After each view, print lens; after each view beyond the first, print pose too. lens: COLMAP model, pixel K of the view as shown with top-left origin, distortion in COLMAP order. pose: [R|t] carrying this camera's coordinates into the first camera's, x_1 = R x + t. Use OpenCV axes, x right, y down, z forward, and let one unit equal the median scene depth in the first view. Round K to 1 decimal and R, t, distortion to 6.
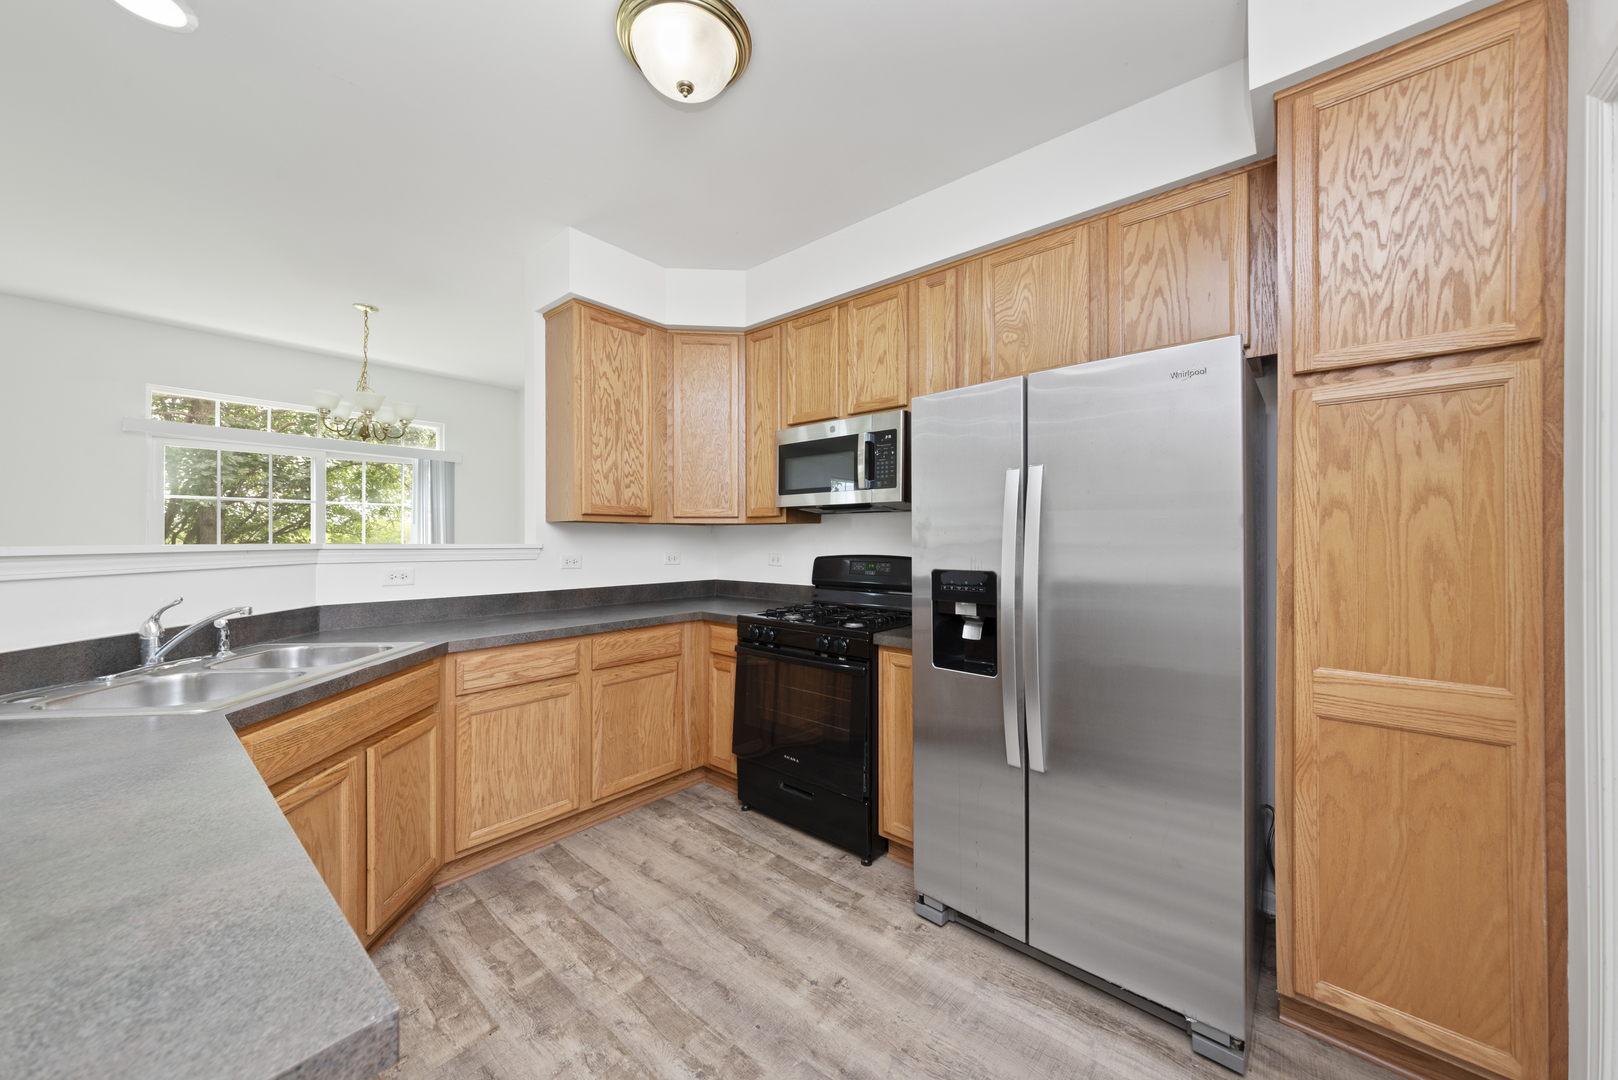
lens RADIAL K [[585.5, 0, 802.6], [0, 585.5, 538.5], [0, 0, 1]] dist [0.001148, 0.000175]
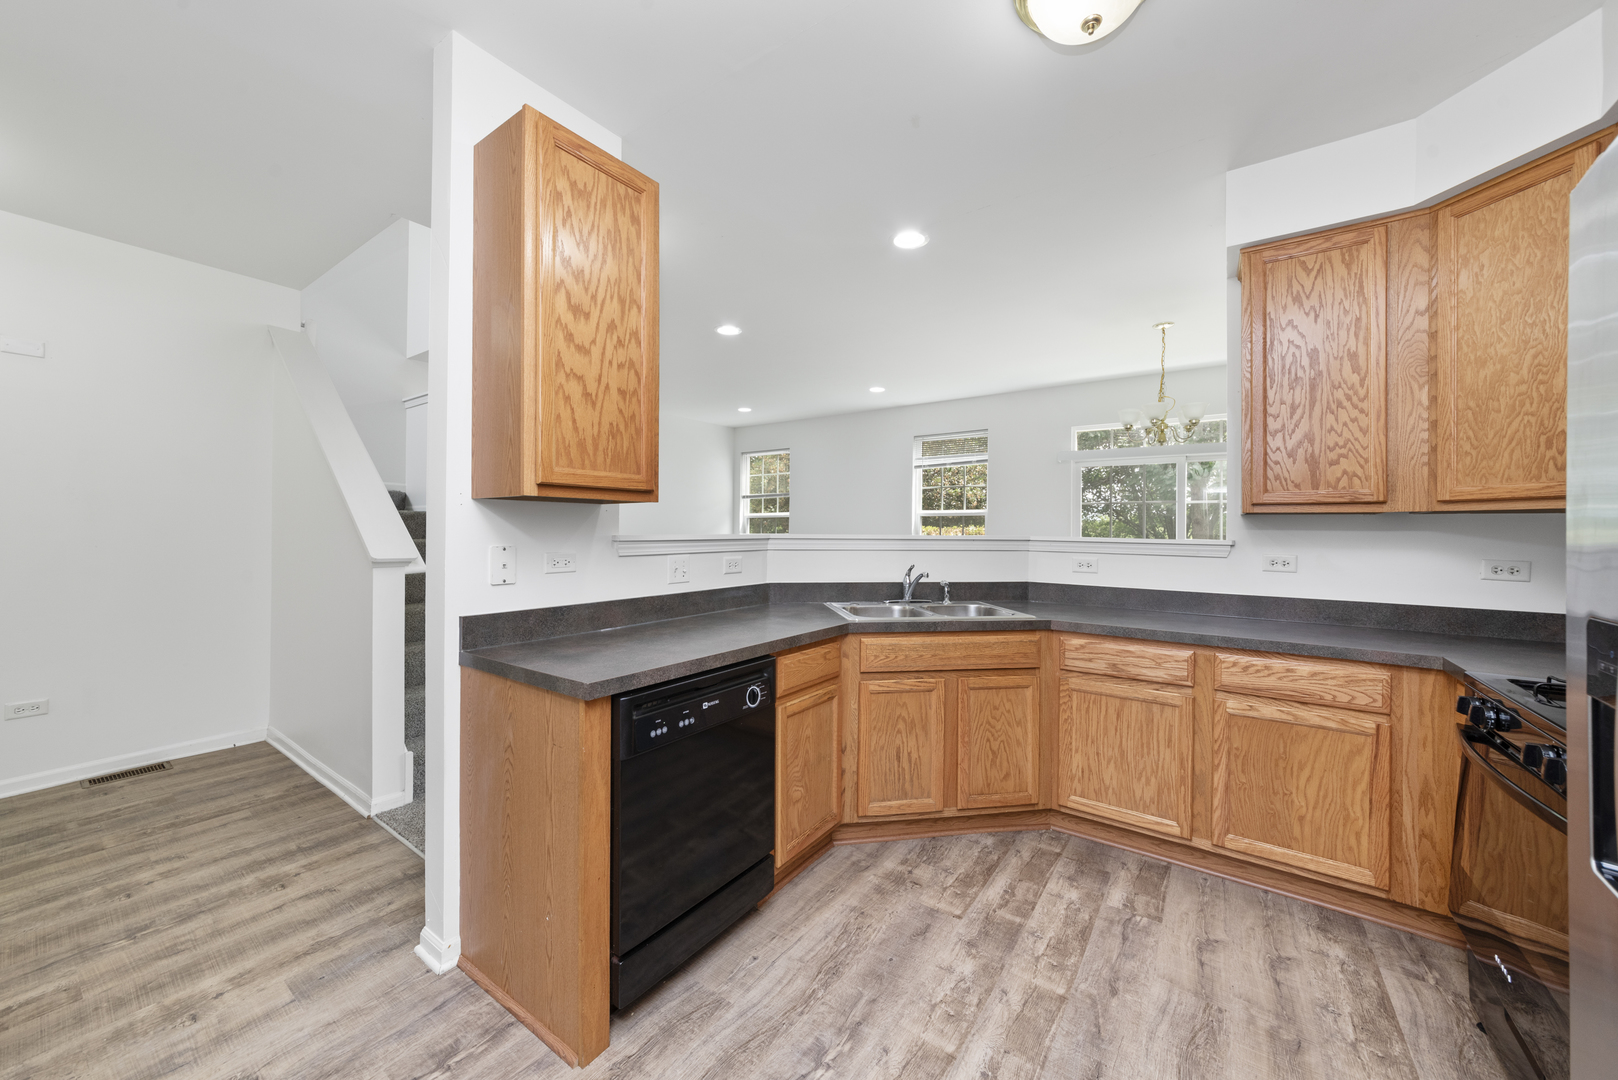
lens RADIAL K [[585.5, 0, 803.4], [0, 585.5, 529.8], [0, 0, 1]] dist [0.001148, 0.000175]
pose [[0.082616, 0.000475, -0.996581, 0.489603], [-0.010338, 0.999946, -0.000380, 0.000918], [0.996528, 0.010334, 0.082616, 0.378616]]
